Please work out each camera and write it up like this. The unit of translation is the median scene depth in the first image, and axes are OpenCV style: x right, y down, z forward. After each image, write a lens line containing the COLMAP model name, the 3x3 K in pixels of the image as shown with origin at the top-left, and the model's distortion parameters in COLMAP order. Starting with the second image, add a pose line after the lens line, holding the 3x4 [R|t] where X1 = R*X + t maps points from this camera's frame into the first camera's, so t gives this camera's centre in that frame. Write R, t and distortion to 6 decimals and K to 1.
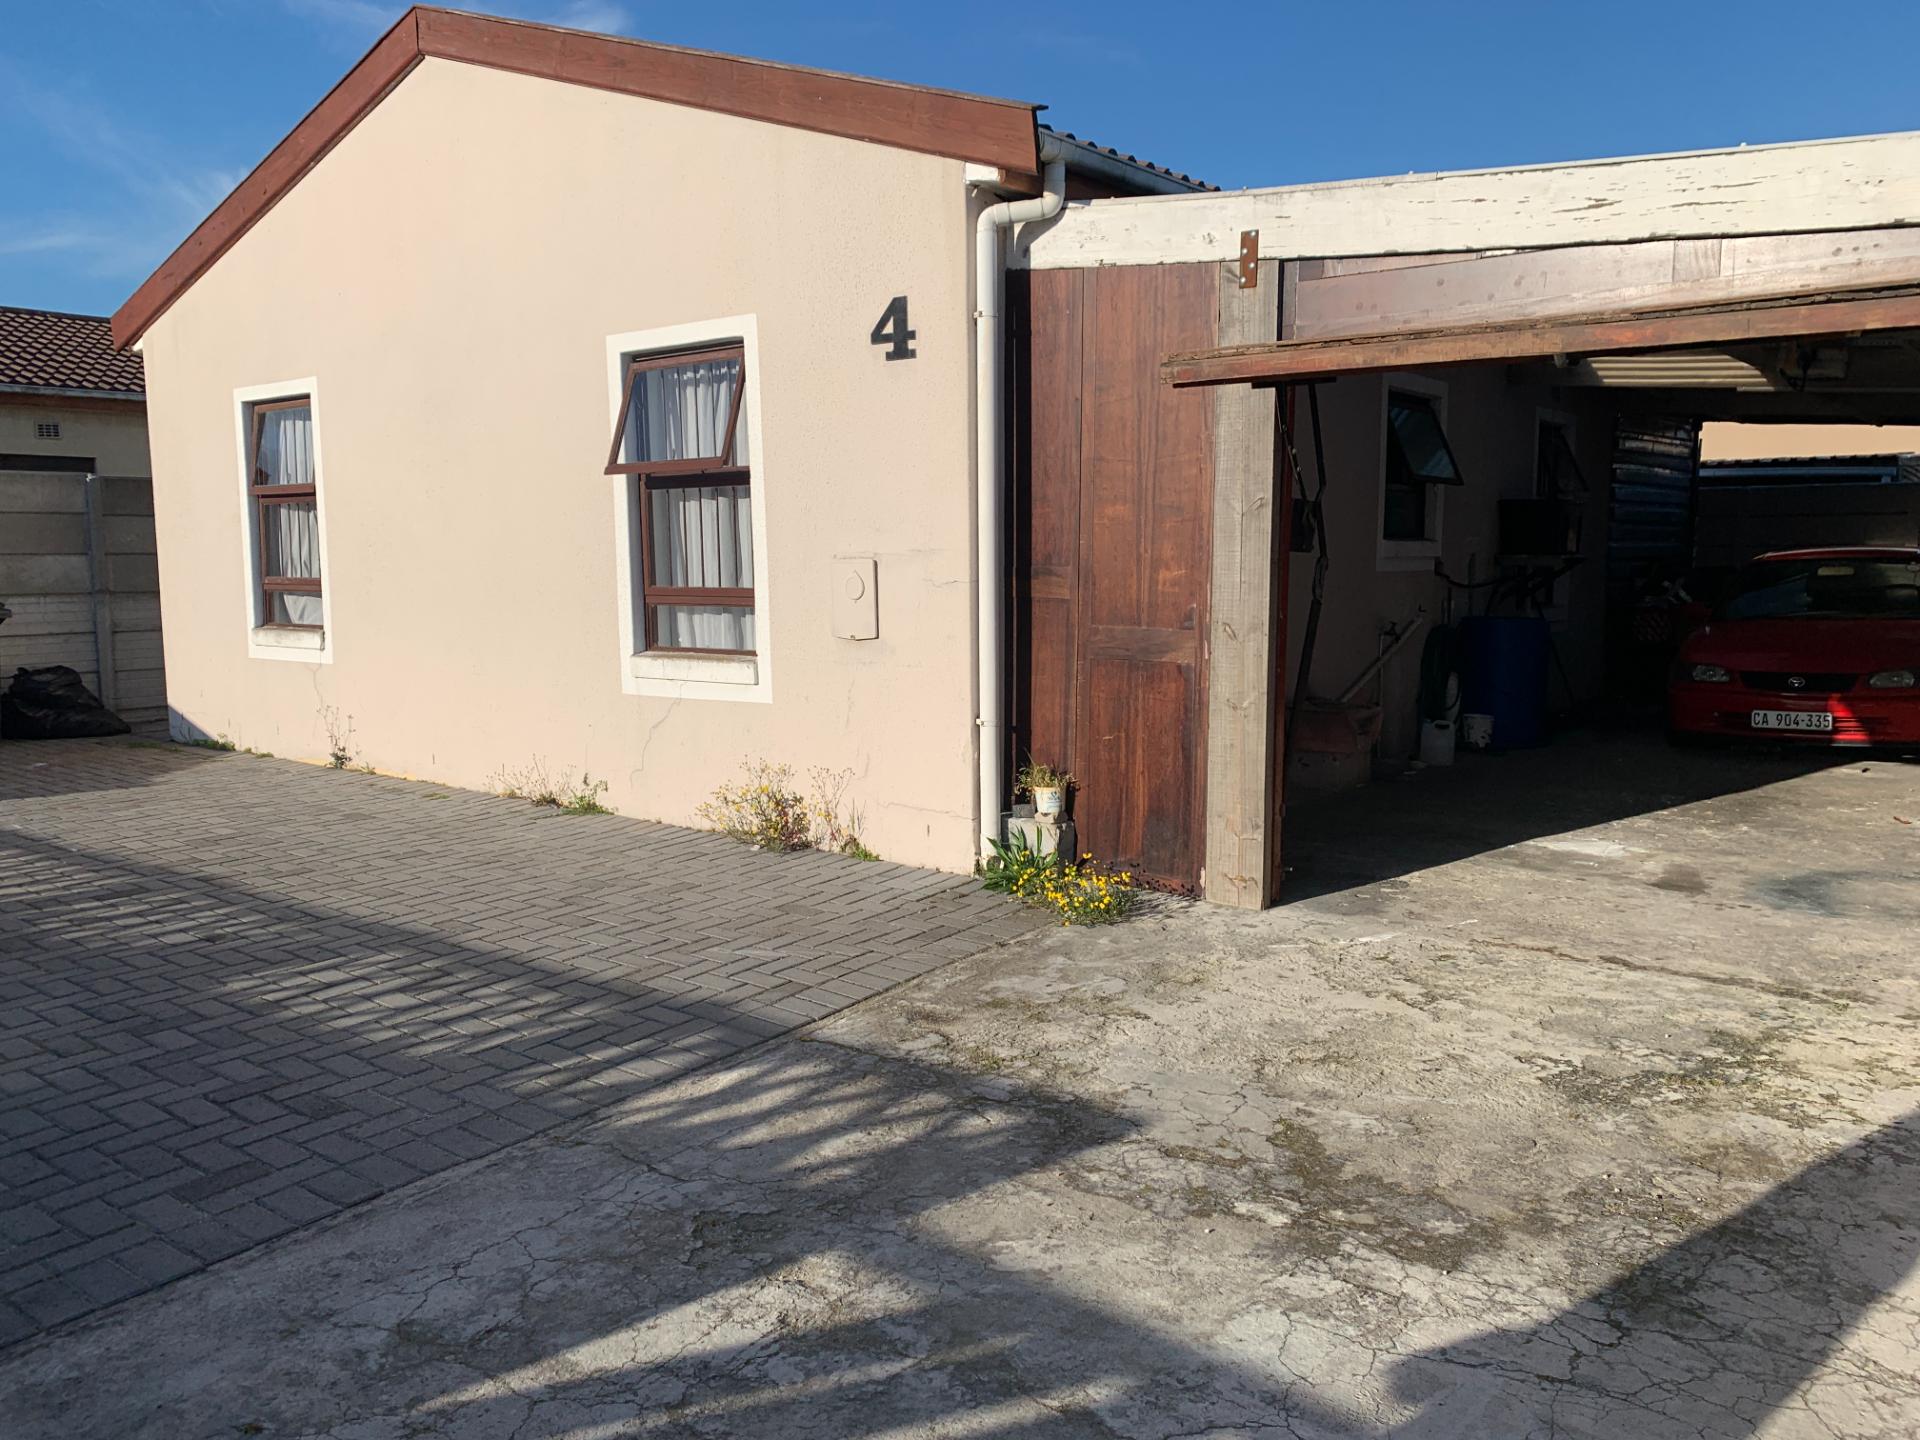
lens RADIAL K [[1465.1, 0, 964.9], [0, 1465.1, 718.3], [0, 0, 1]] dist [0.042892, -0.050864]
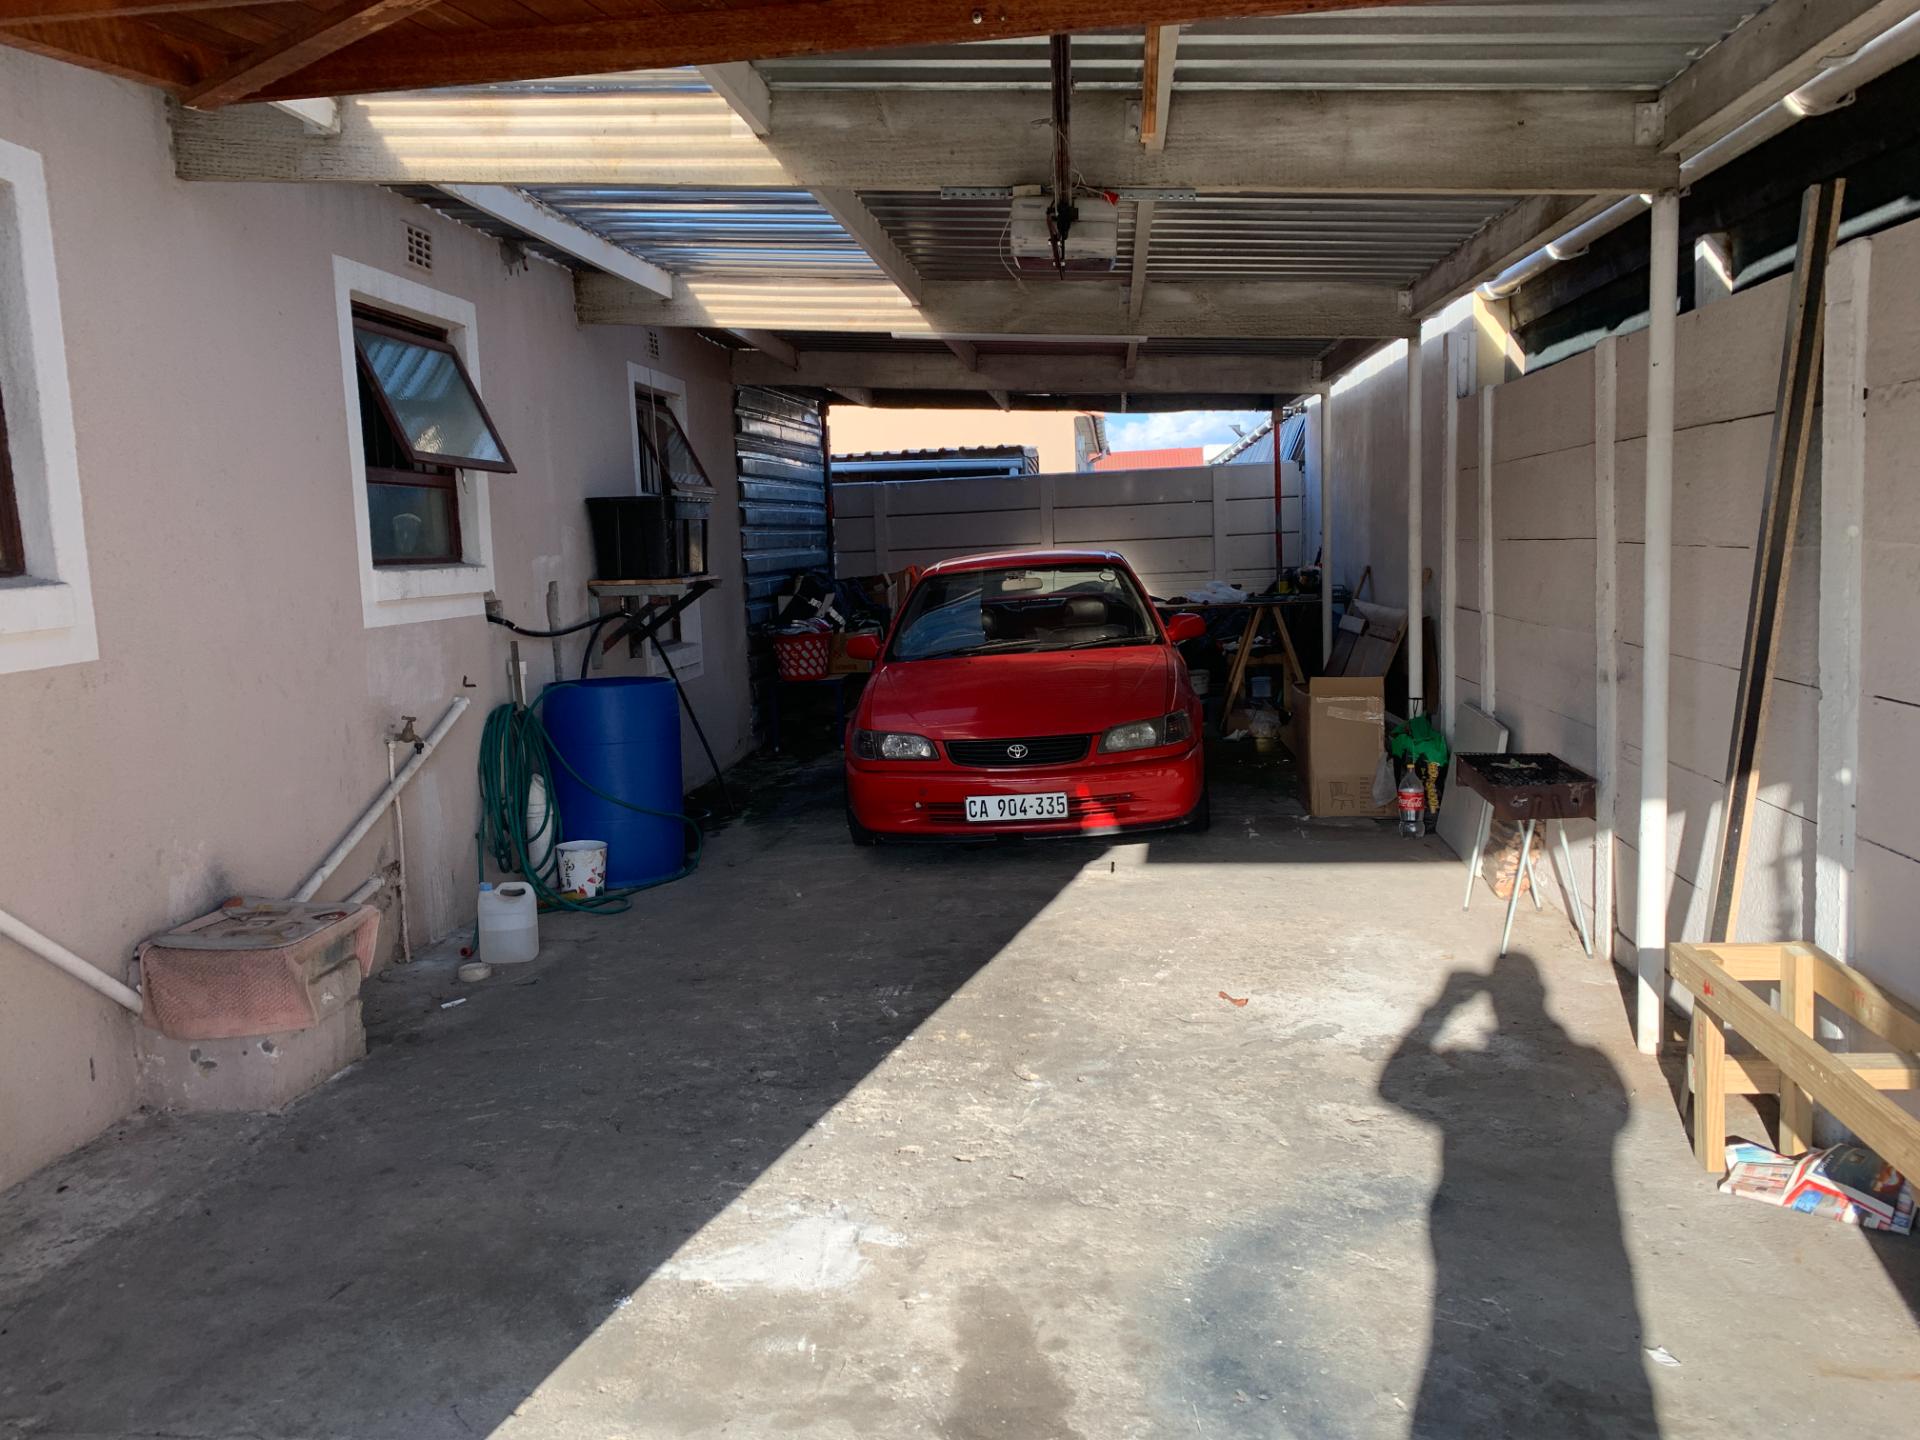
lens RADIAL K [[1465.1, 0, 946.0], [0, 1465.1, 693.7], [0, 0, 1]] dist [0.042892, -0.050864]
pose [[0.851388, -0.088170, 0.517074, 0.268500], [0.099608, 0.995011, 0.005656, -0.086538], [-0.514993, 0.046690, 0.855922, 0.632472]]
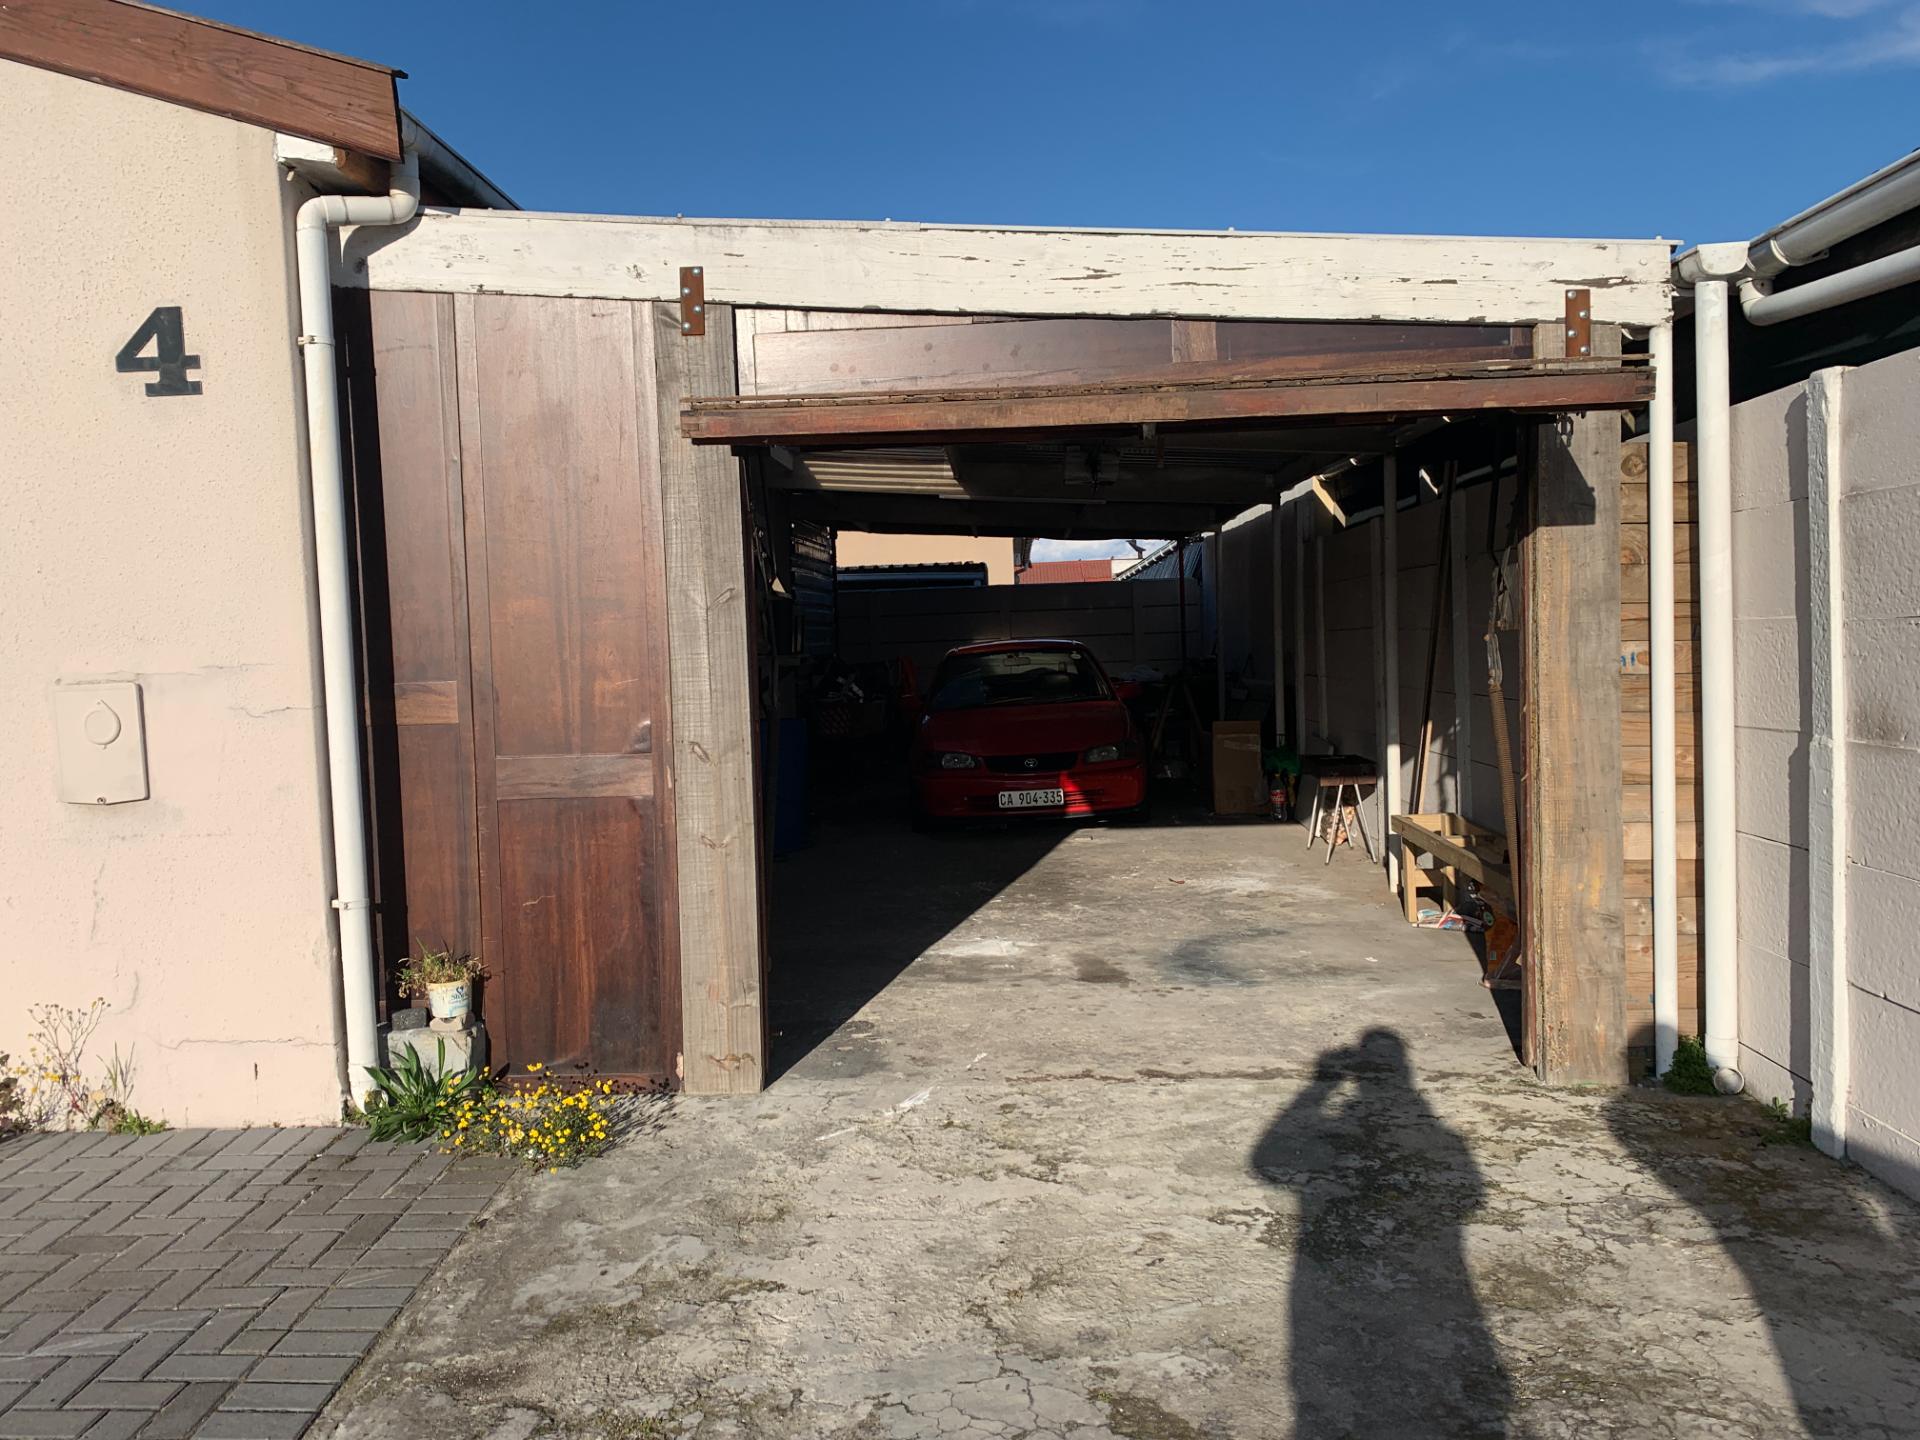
lens RADIAL K [[1465.1, 0, 941.0], [0, 1465.1, 708.7], [0, 0, 1]] dist [0.042892, -0.050864]
pose [[0.814105, -0.052917, 0.578301, -0.158192], [0.099587, 0.993809, -0.049255, -0.026973], [-0.572115, 0.097690, 0.814335, 0.237396]]
